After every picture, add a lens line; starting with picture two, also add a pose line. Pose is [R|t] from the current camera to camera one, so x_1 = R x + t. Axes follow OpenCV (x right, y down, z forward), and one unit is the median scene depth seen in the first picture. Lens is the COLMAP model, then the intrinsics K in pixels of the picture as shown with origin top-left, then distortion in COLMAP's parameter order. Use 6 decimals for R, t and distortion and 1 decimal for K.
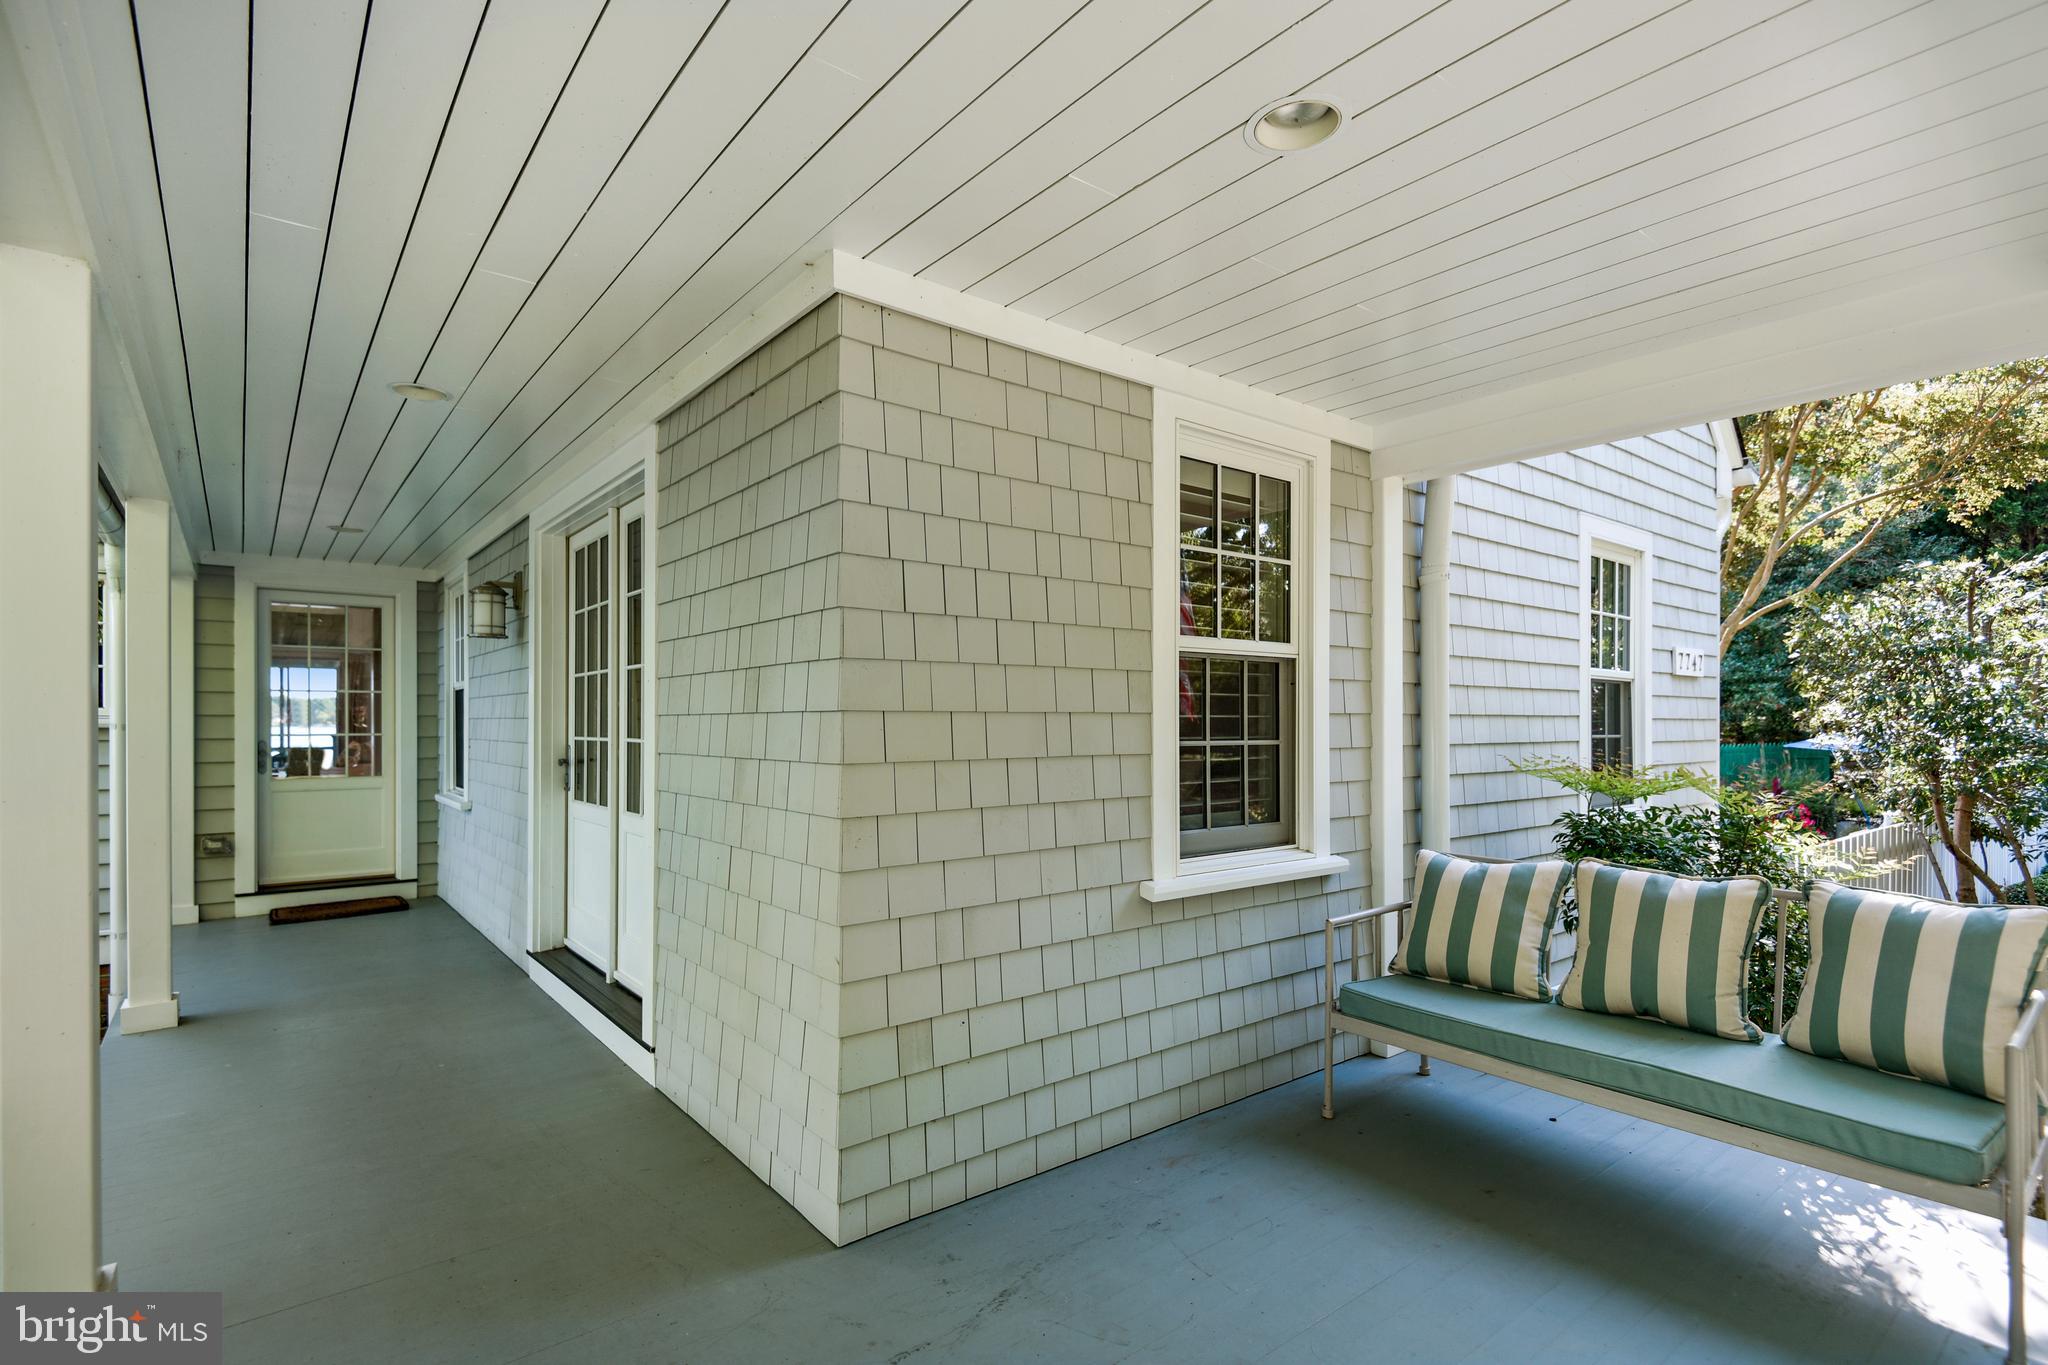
lens RADIAL K [[960.6, 0, 1024.0], [0, 960.6, 682.5], [0, 0, 1]] dist [-0.016735, -0.000682]
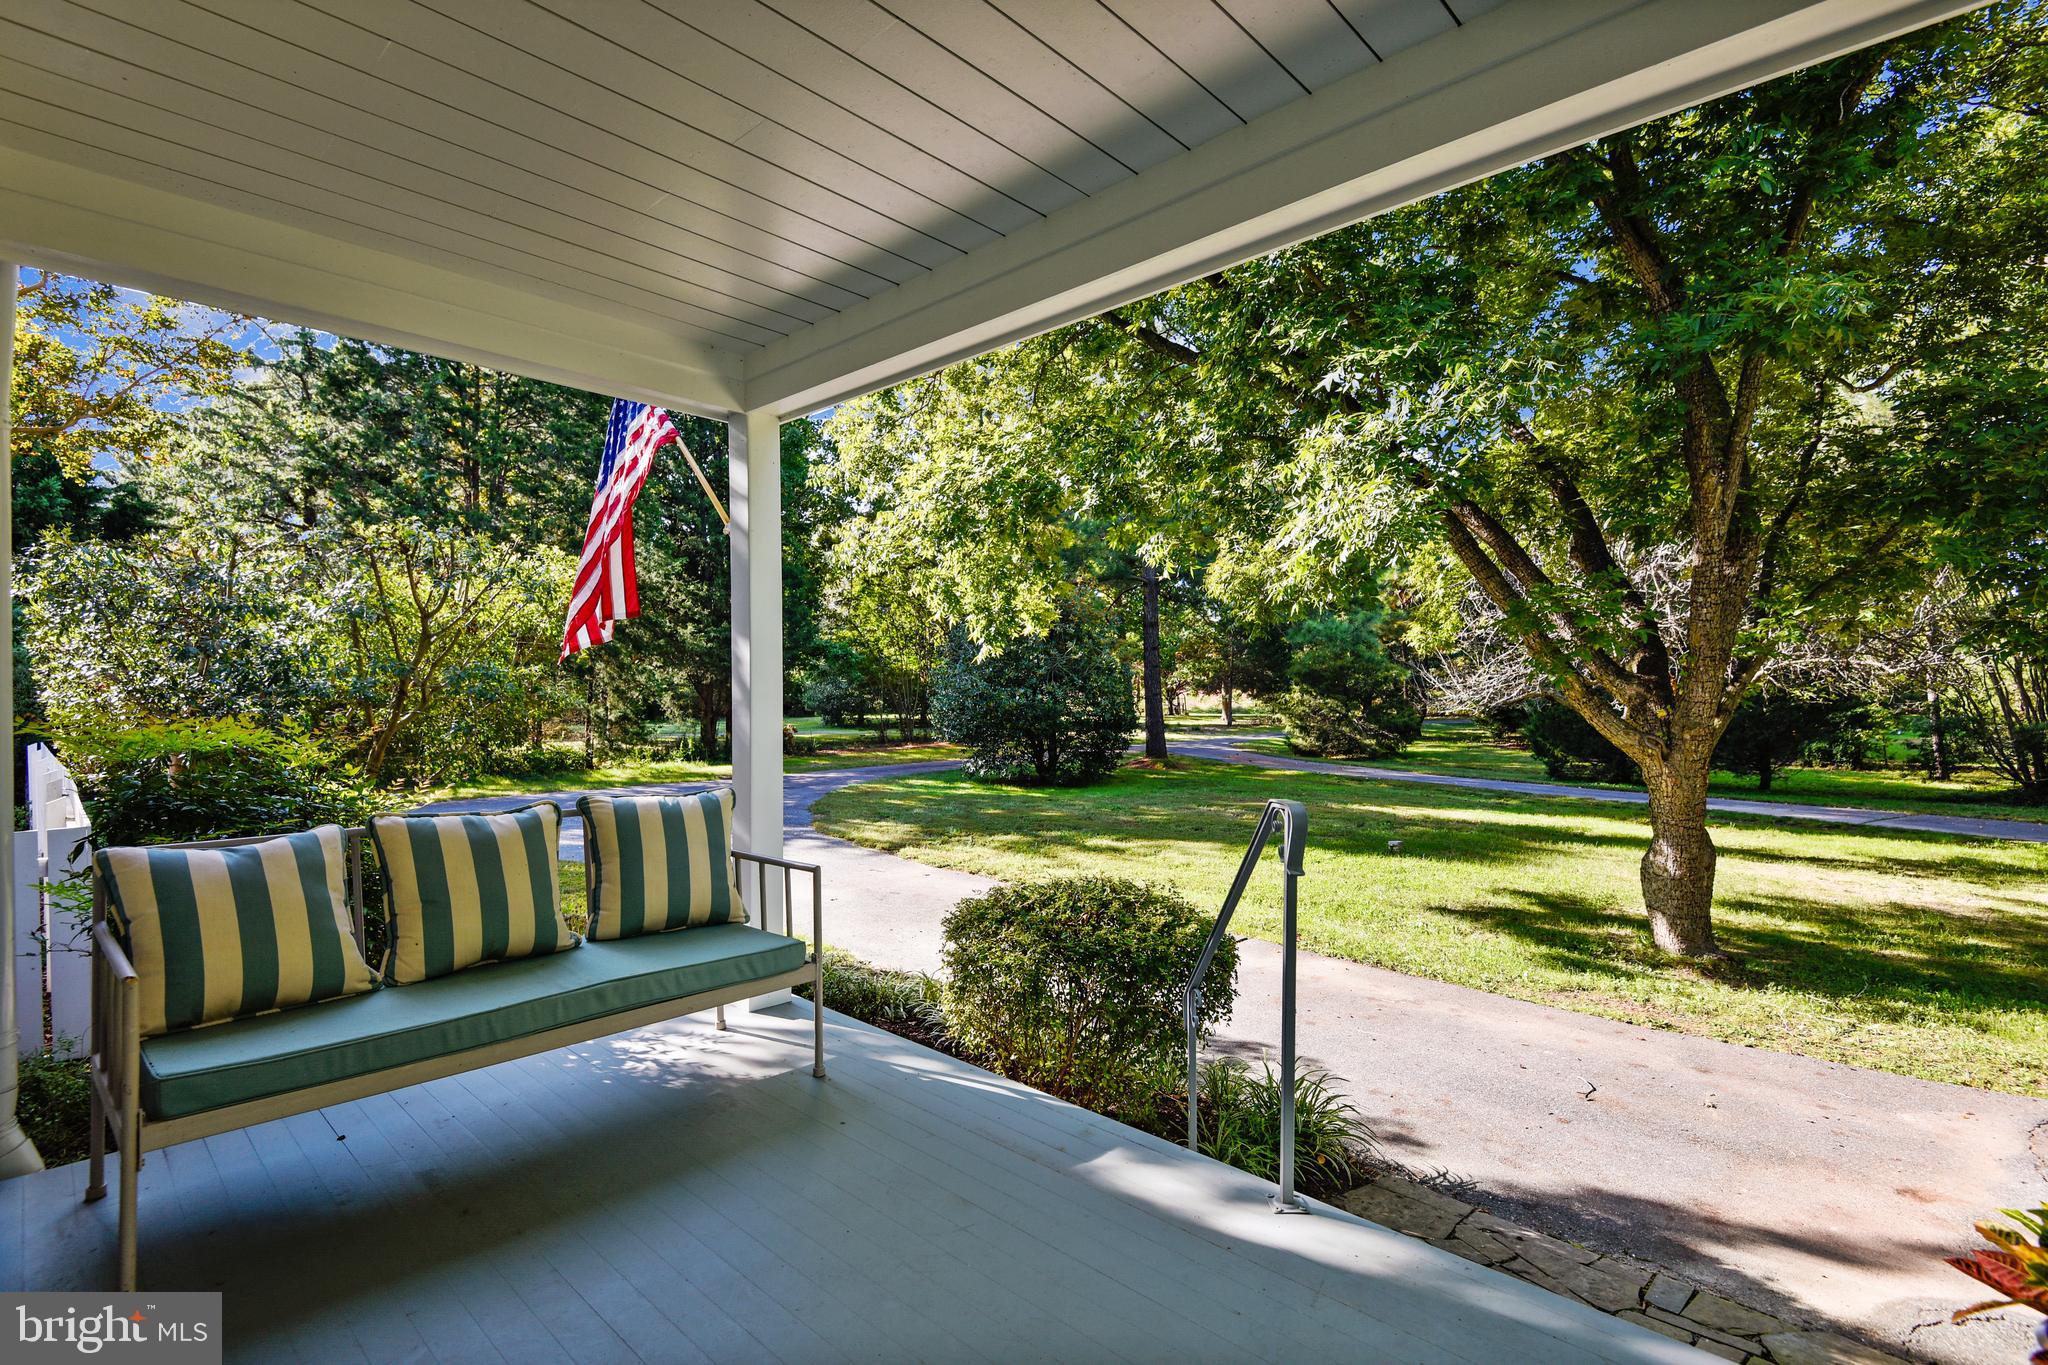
lens RADIAL K [[960.6, 0, 1024.0], [0, 960.6, 682.5], [0, 0, 1]] dist [-0.016735, -0.000682]
pose [[-0.151560, 0.007244, 0.988422, -0.419728], [-0.033567, 0.999359, -0.012471, 0.065560], [-0.987878, -0.035069, -0.151219, 0.663724]]
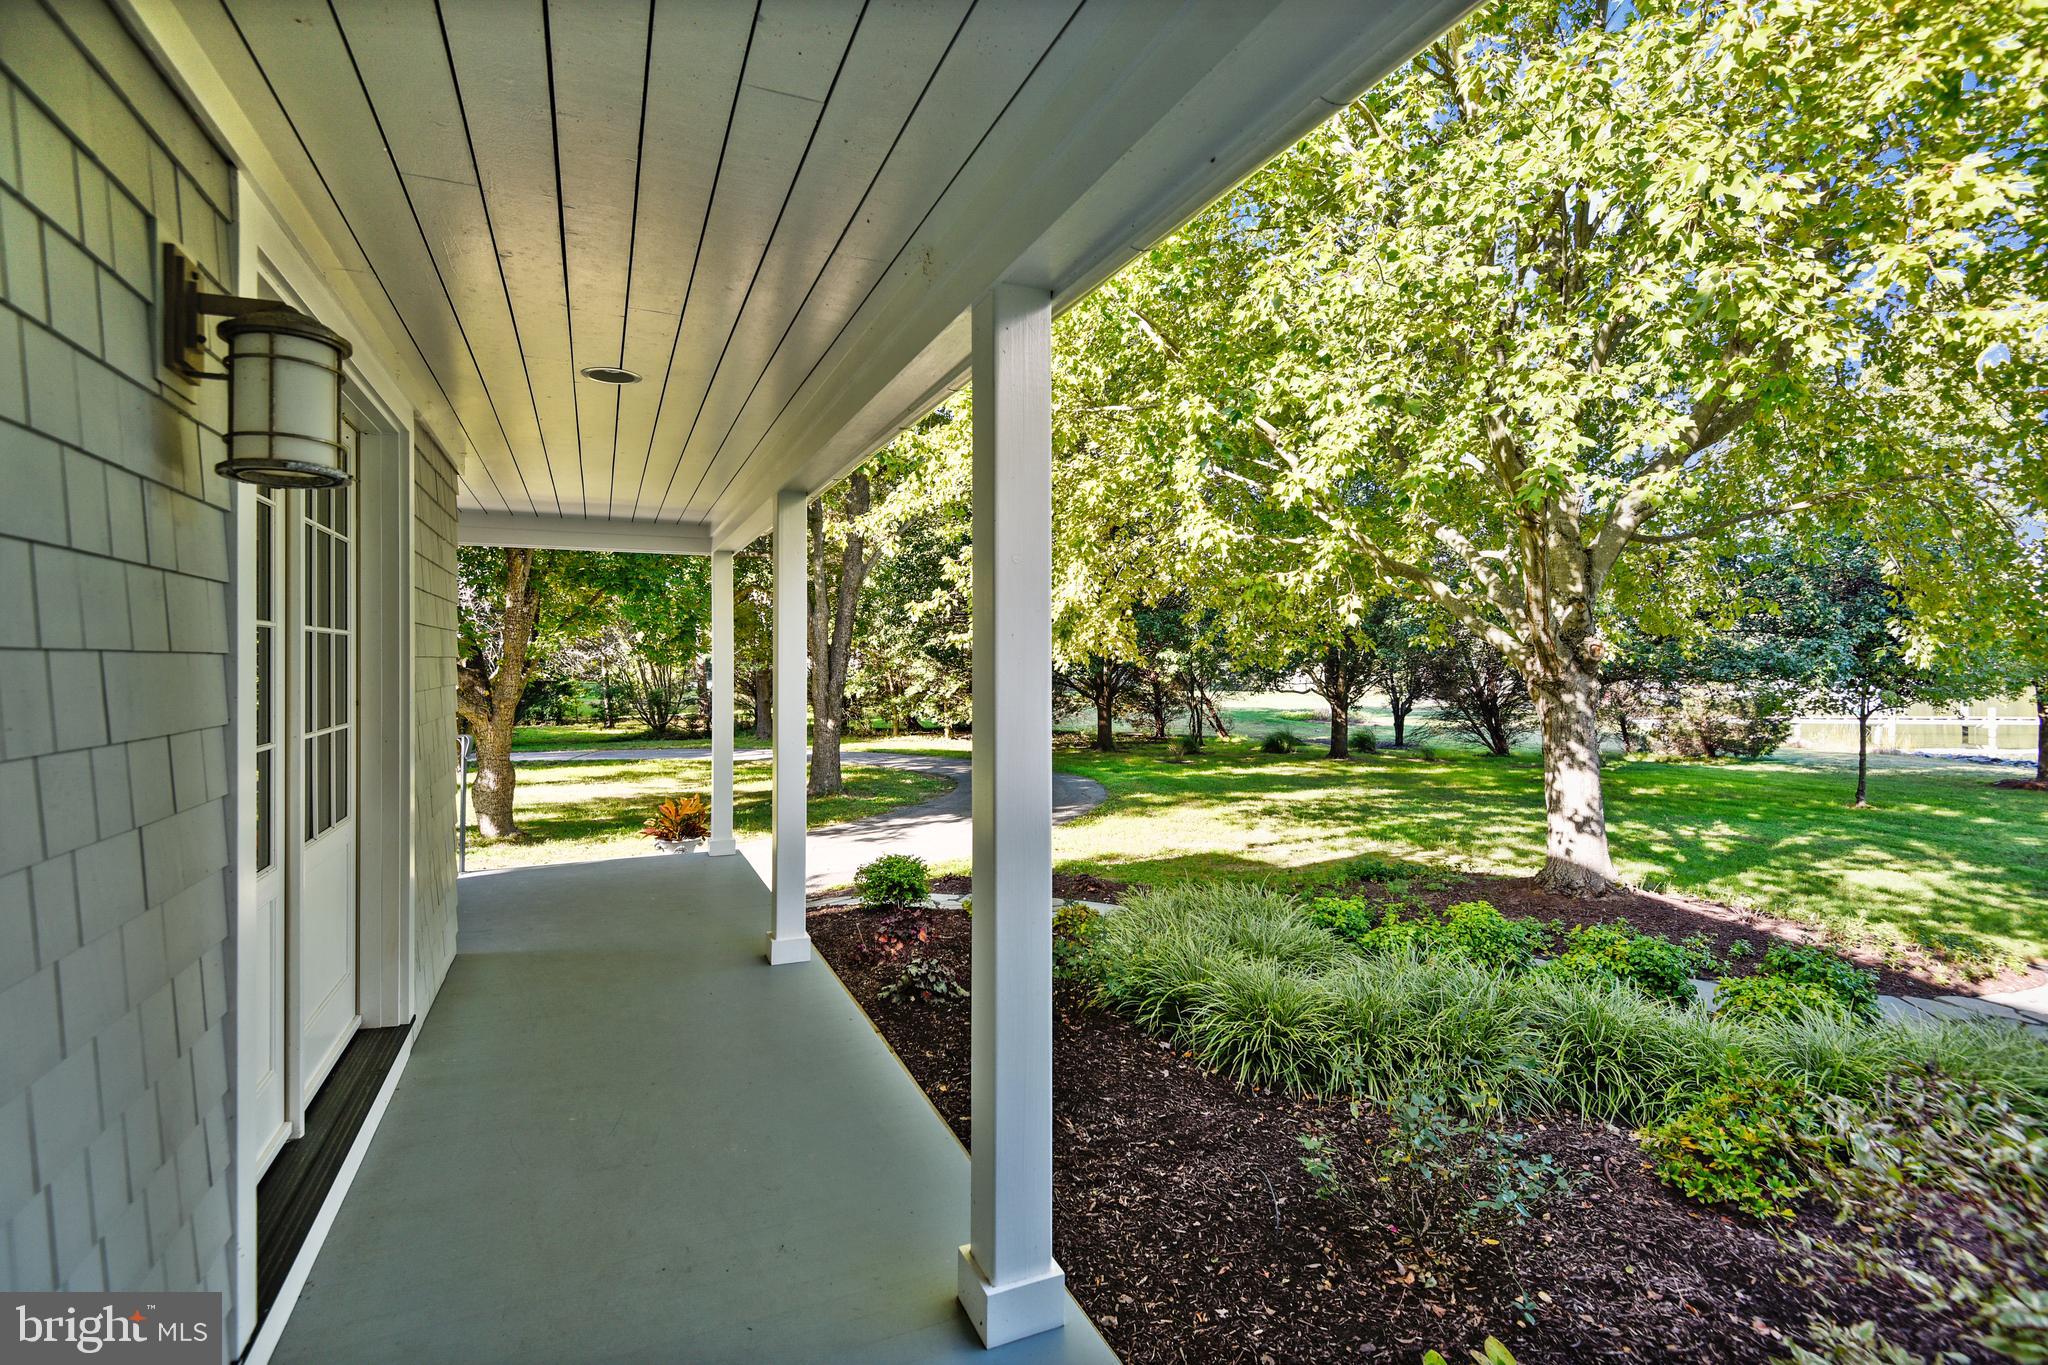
lens RADIAL K [[960.6, 0, 1024.0], [0, 960.6, 682.5], [0, 0, 1]] dist [-0.016735, -0.000682]
pose [[-0.972809, -0.006532, 0.231517, -0.768282], [-0.009198, 0.999903, -0.010440, 0.055913], [-0.231427, -0.012286, -0.972775, 1.167753]]
